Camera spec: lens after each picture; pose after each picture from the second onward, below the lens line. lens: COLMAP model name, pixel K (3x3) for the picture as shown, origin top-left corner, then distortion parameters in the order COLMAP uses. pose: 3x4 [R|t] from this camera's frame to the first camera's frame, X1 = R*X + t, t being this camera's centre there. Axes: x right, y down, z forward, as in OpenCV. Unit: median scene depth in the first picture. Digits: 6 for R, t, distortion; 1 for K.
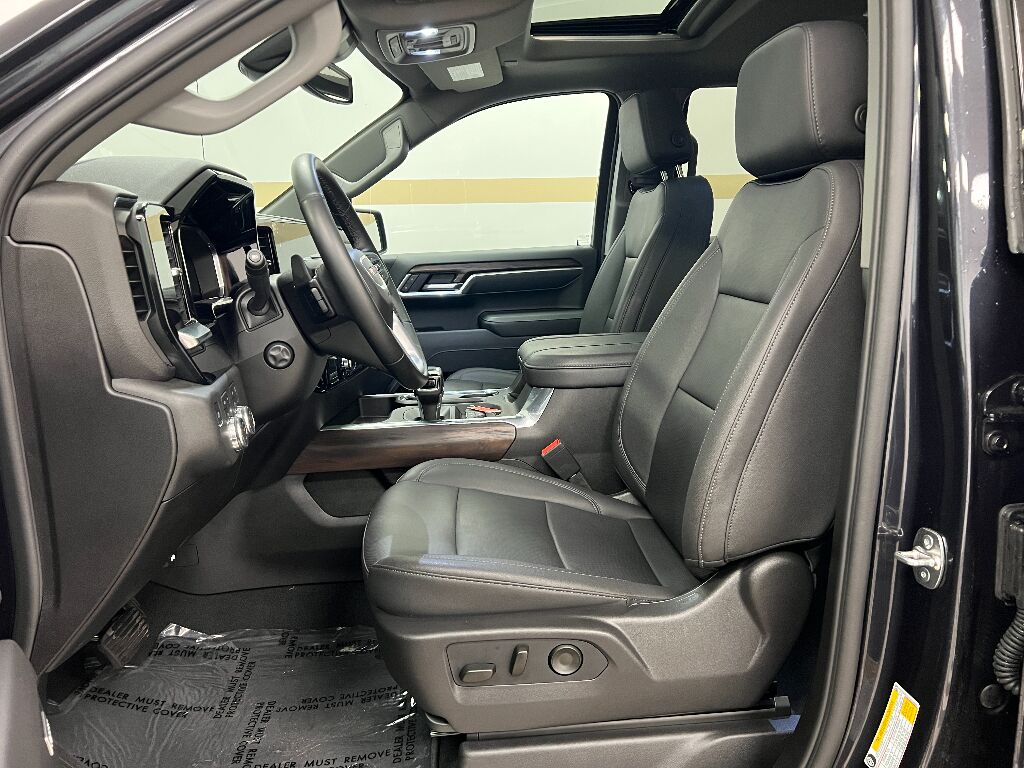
lens RADIAL K [[816.1, 0, 515.1], [0, 816.1, 380.1], [0, 0, 1]] dist [0.066422, -0.100054]
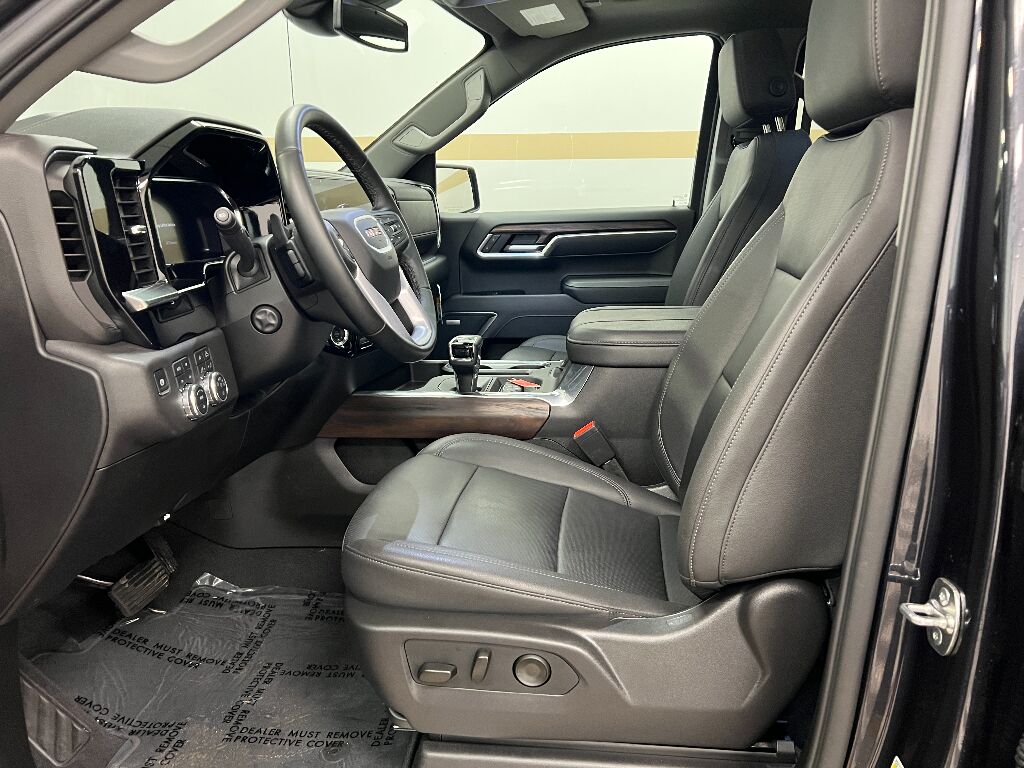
lens RADIAL K [[803.0, 0, 526.4], [0, 803.0, 387.9], [0, 0, 1]] dist [0.057669, -0.073033]
pose [[0.979423, 0.062640, -0.191849, 0.172526], [-0.050257, 0.996367, 0.068752, -0.027063], [0.195458, -0.057696, 0.979013, 0.116989]]
